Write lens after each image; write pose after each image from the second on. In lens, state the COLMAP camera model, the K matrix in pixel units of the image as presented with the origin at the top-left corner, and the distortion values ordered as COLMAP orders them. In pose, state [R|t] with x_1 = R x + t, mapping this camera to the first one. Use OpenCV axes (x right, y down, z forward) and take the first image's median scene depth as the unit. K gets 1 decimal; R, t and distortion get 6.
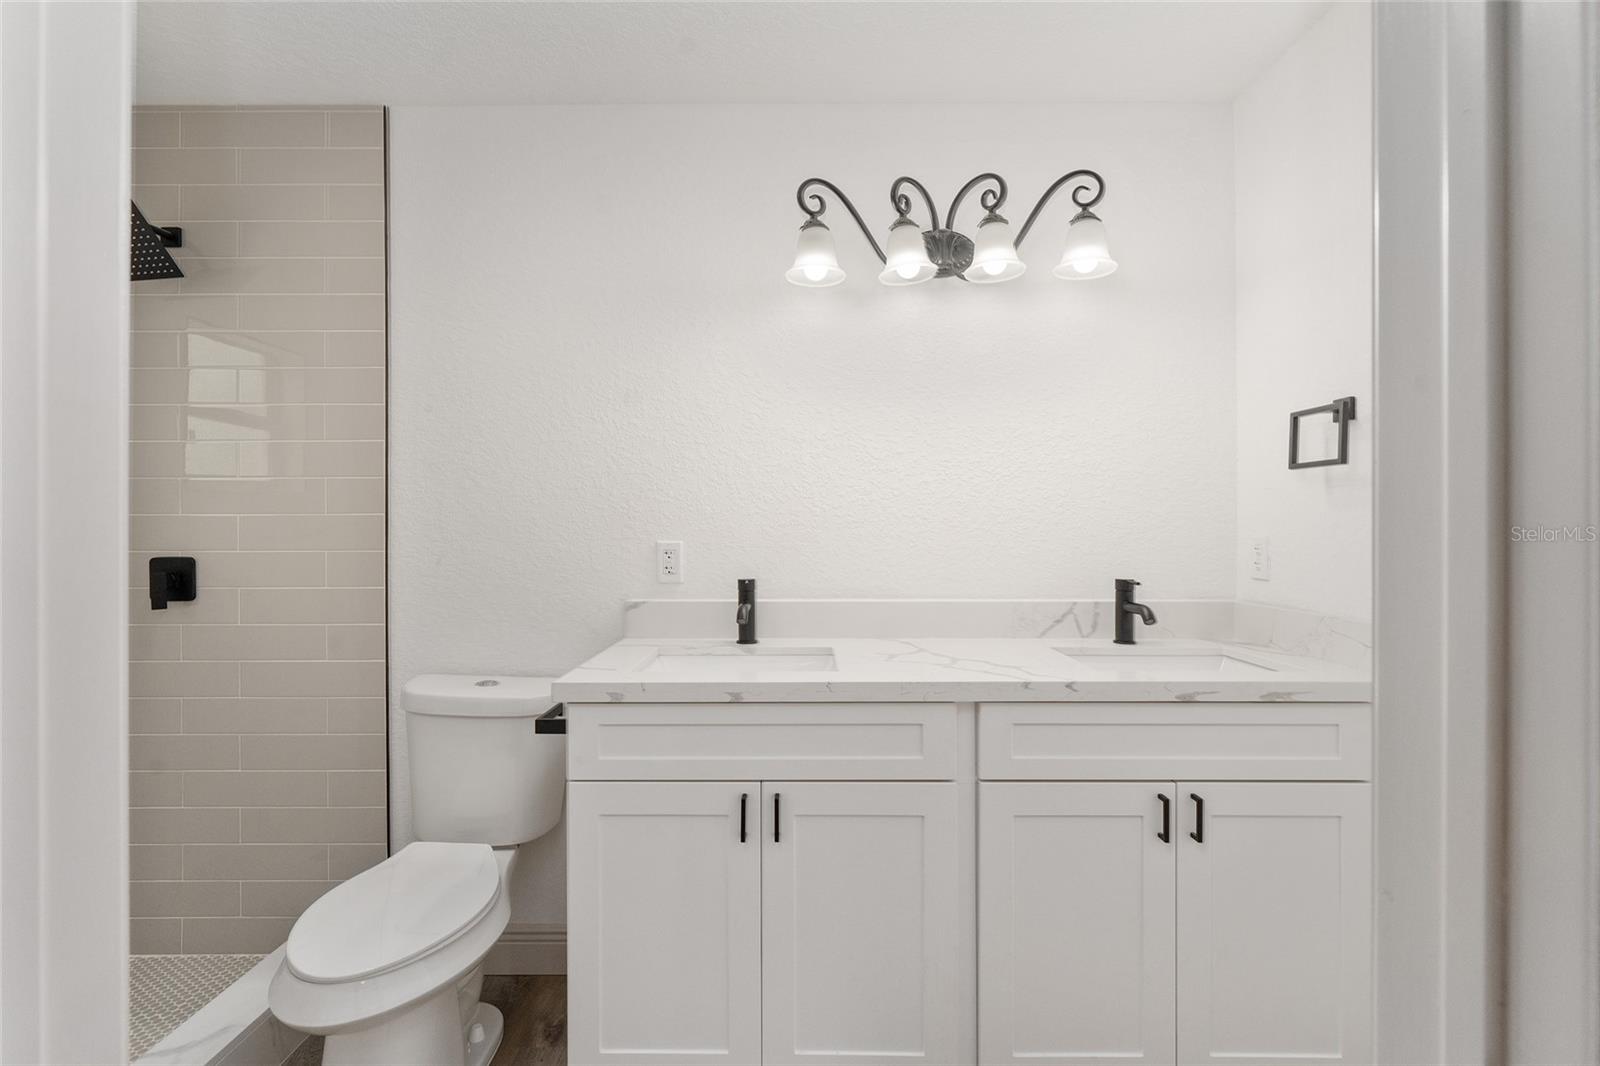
lens RADIAL K [[689.0, 0, 791.7], [0, 689.0, 531.9], [0, 0, 1]] dist [-0.004245, 0.000262]
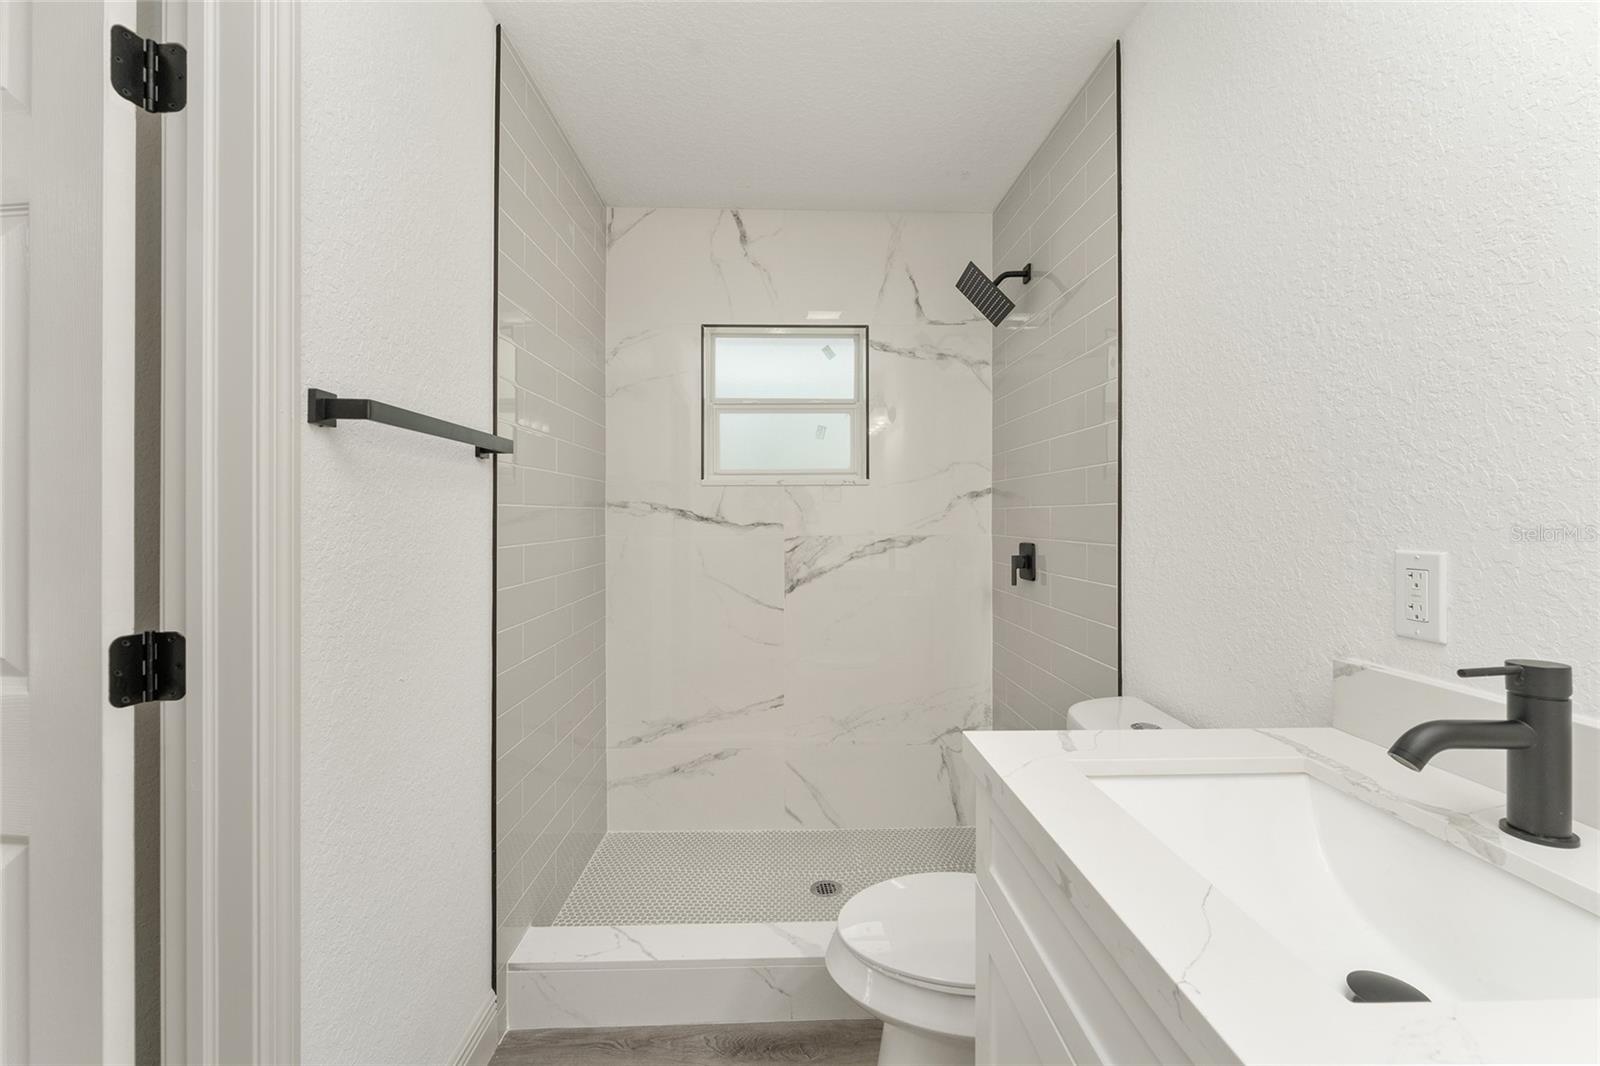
lens RADIAL K [[689.0, 0, 806.8], [0, 689.0, 514.7], [0, 0, 1]] dist [-0.004245, 0.000262]
pose [[0.048882, -0.000891, -0.998804, 0.292735], [-0.000897, 0.999999, -0.000936, -0.010921], [0.998804, 0.000941, 0.048882, 0.606187]]
